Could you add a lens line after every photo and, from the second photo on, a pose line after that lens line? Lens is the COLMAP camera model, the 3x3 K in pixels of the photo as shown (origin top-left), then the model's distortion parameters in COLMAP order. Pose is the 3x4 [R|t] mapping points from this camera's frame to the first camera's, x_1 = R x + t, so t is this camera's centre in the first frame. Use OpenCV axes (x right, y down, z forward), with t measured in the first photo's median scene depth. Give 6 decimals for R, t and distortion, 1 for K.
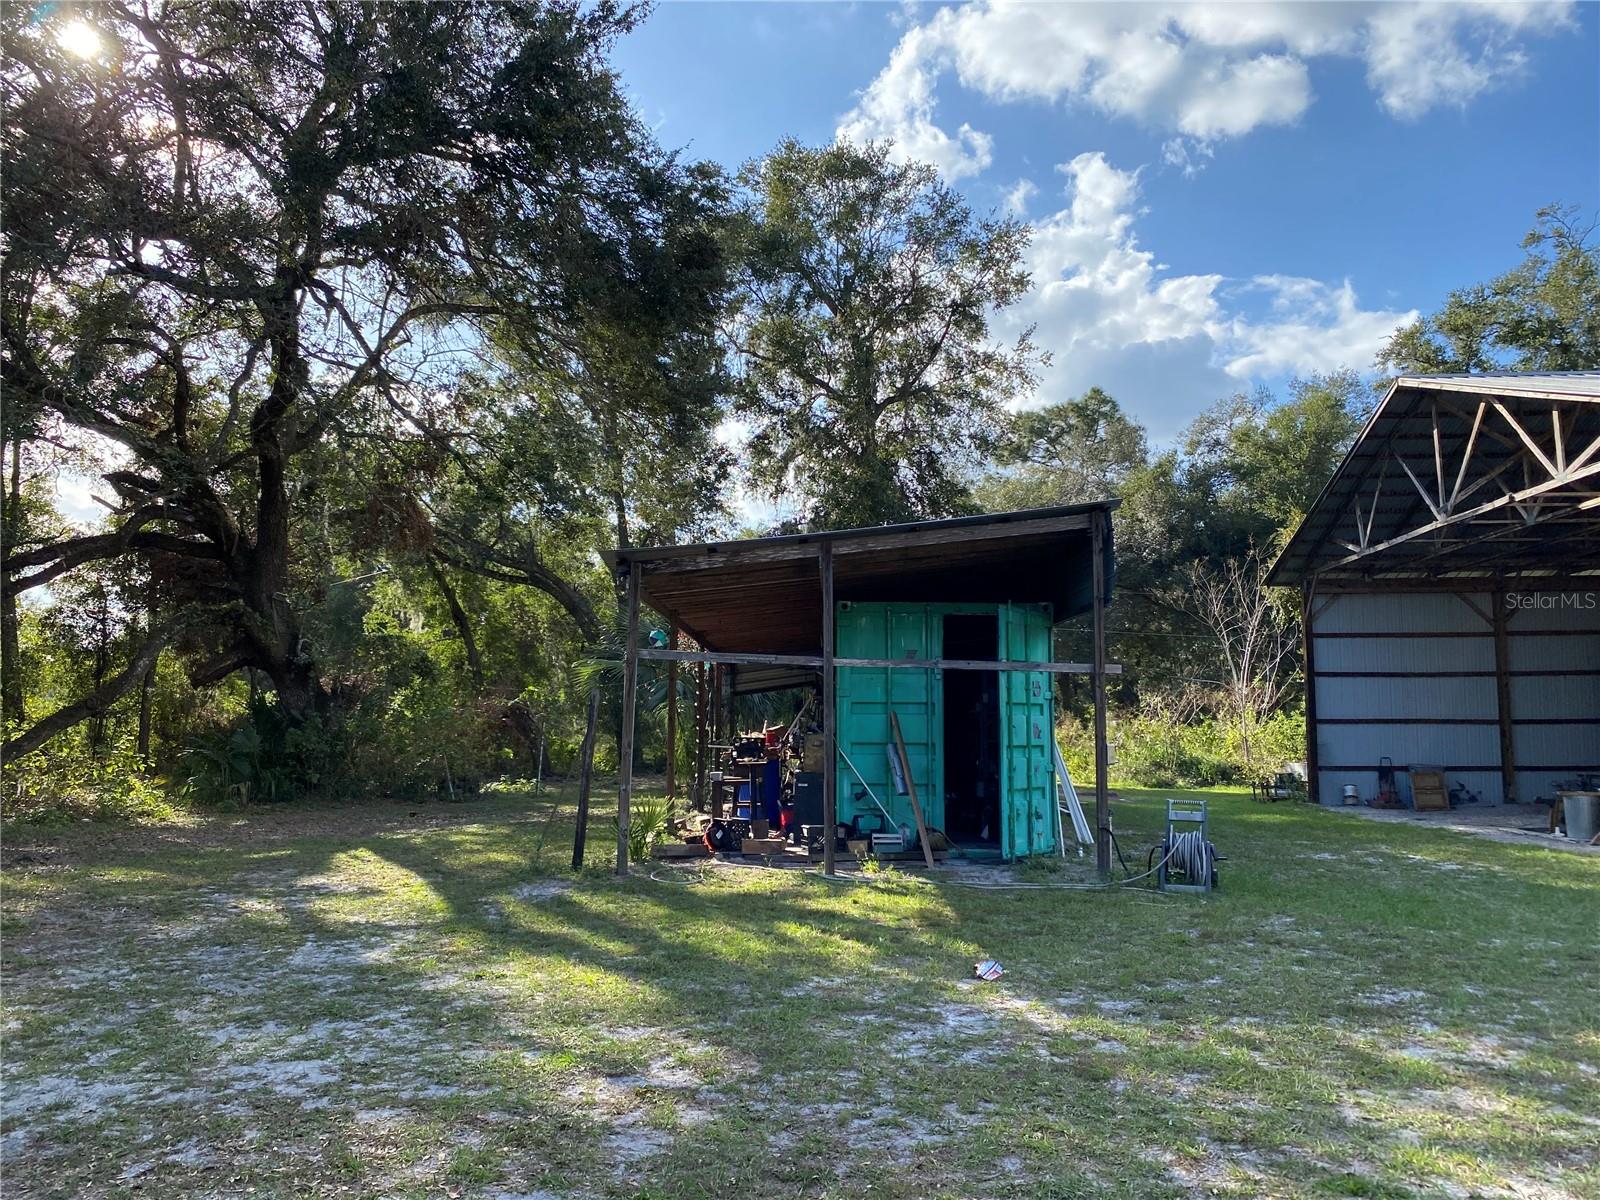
lens RADIAL K [[1098.7, 0, 800.0], [0, 1098.7, 600.0], [0, 0, 1]] dist [0.003922, -0.033604]
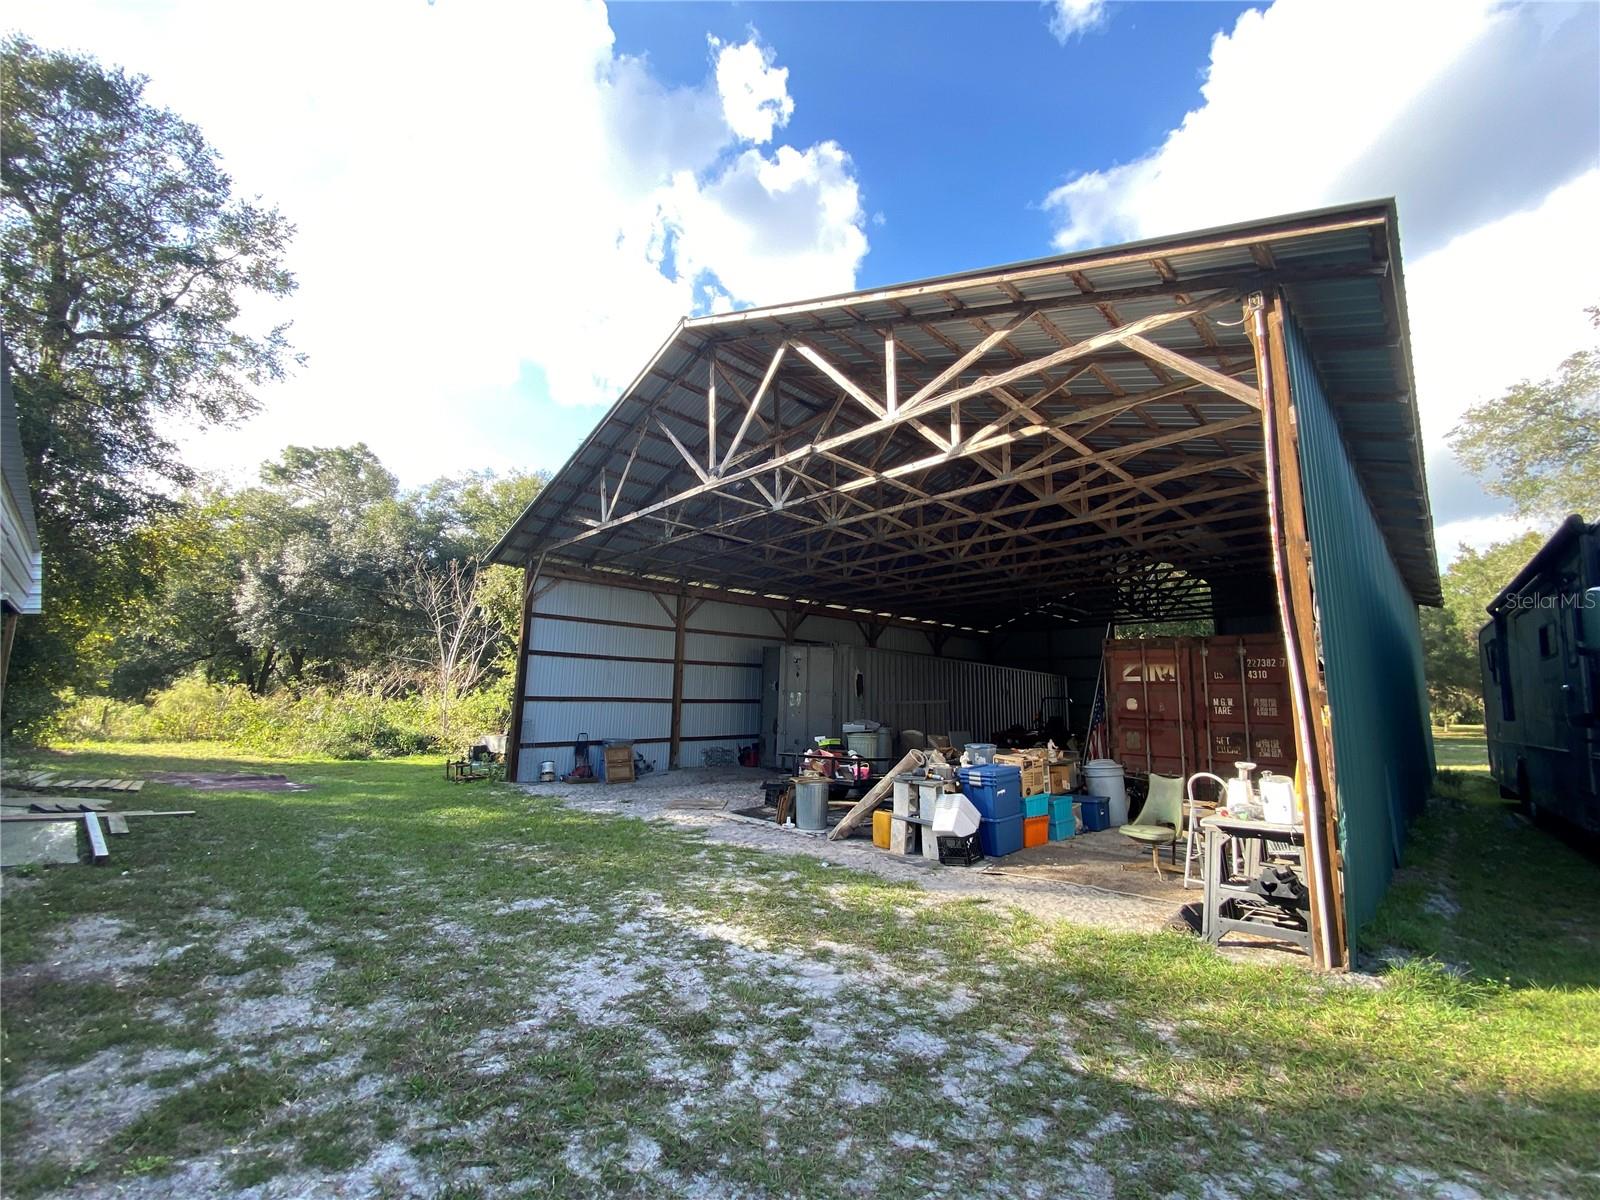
lens RADIAL K [[632.4, 0, 800.0], [0, 632.4, 600.0], [0, 0, 1]] dist [-0.000116, -0.000166]
pose [[0.628411, 0.129770, 0.766981, 0.167330], [-0.097873, 0.991341, -0.087540, 0.045391], [-0.771700, -0.020055, 0.635671, 0.424938]]
